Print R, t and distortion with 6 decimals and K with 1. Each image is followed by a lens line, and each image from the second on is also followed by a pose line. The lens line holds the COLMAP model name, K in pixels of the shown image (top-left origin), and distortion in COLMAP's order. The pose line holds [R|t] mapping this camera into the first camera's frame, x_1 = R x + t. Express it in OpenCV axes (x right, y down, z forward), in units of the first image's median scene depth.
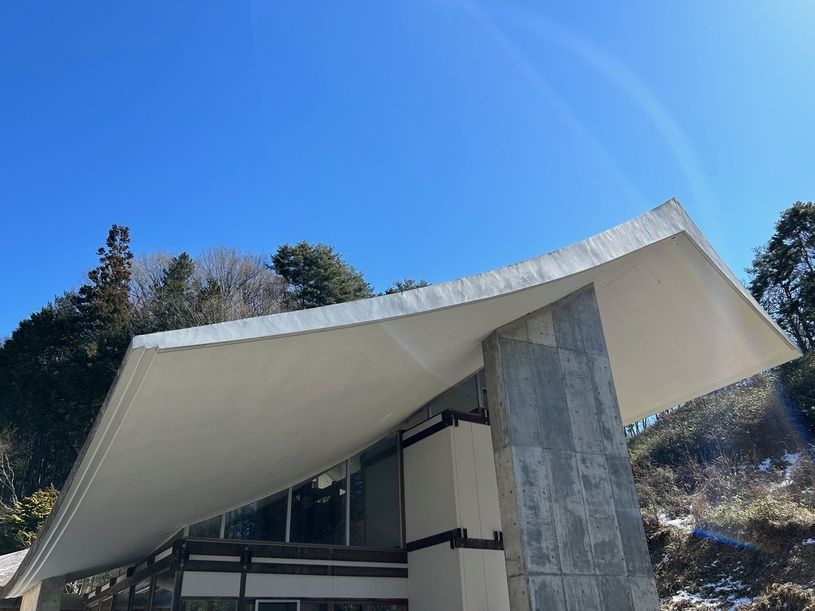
lens RADIAL K [[640.7, 0, 405.6], [0, 640.7, 306.9], [0, 0, 1]] dist [0.000141, -0.015674]
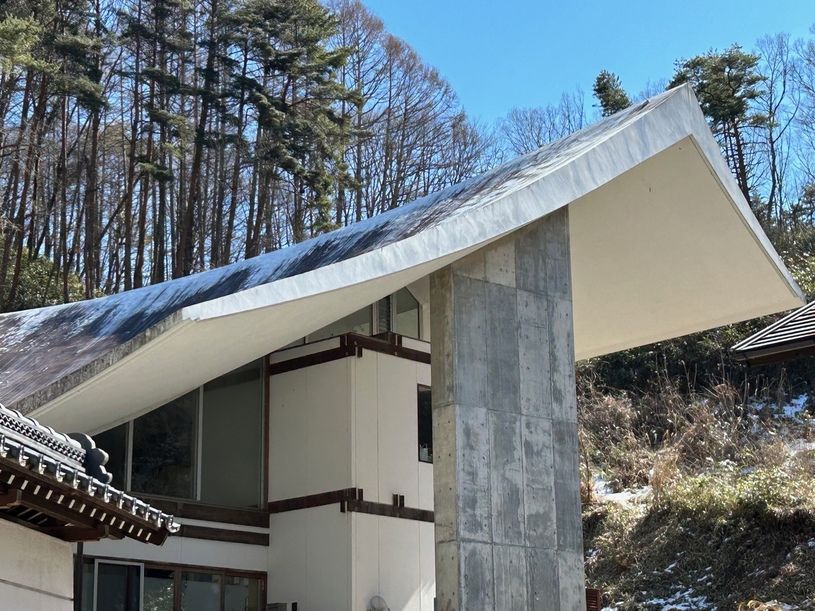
lens RADIAL K [[1708.8, 0, 407.6], [0, 1708.8, 305.5], [0, 0, 1]] dist [0.008785, 0.000000]
pose [[0.965574, 0.088247, 0.244701, -0.422621], [-0.141669, 0.967348, 0.210160, -0.348271], [-0.218165, -0.237592, 0.946548, -1.026071]]
